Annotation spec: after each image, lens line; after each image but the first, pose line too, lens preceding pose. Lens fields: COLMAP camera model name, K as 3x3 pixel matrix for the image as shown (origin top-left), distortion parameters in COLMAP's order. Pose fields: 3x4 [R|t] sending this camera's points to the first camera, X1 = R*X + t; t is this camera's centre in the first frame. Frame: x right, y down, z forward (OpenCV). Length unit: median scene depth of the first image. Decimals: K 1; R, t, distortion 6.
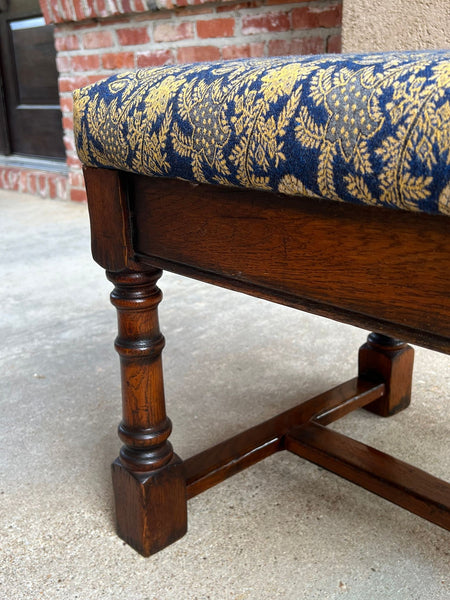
lens RADIAL K [[682.5, 0, 229.5], [0, 682.5, 300.9], [0, 0, 1]] dist [0.042496, 0.000000]
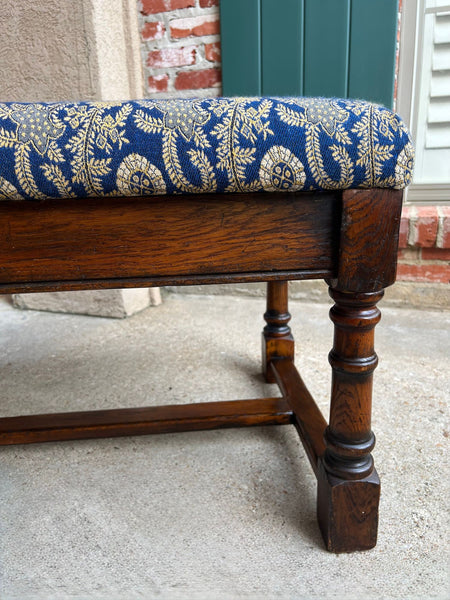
lens RADIAL K [[453.5, 0, 224.5], [0, 453.5, 305.7], [0, 0, 1]] dist [0.039328, -0.048137]
pose [[0.906438, -0.124539, 0.403559, 0.131929], [0.140061, 0.990102, -0.009046, 0.040053], [-0.398438, 0.064723, 0.914909, -0.042062]]
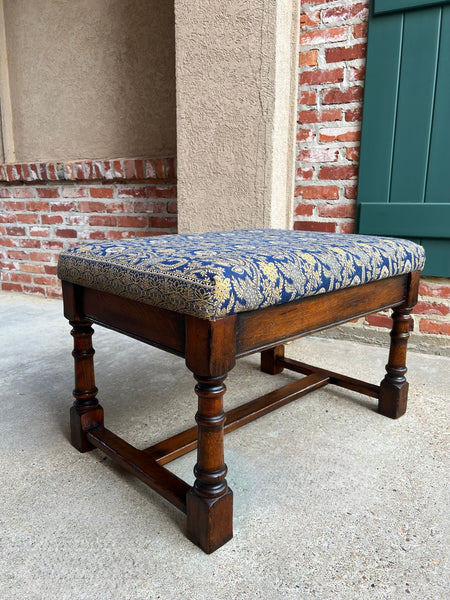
lens RADIAL K [[453.5, 0, 226.7], [0, 453.5, 302.4], [0, 0, 1]] dist [0.039328, -0.048137]
pose [[0.956835, -0.031458, 0.288923, -0.061989], [0.060055, 0.994070, -0.090655, 0.008482], [-0.284357, 0.104093, 0.953051, -0.181248]]
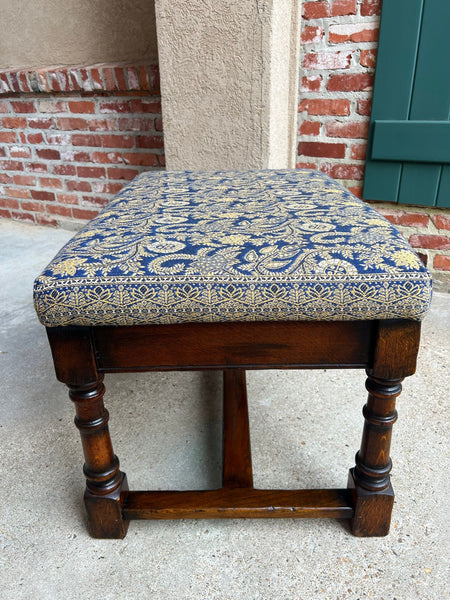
lens RADIAL K [[453.5, 0, 228.5], [0, 453.5, 299.6], [0, 0, 1]] dist [0.039328, -0.048137]
pose [[0.962175, -0.108964, 0.249693, -0.007184], [0.080117, 0.989175, 0.122942, -0.067364], [-0.260387, -0.098287, 0.960489, -0.126123]]
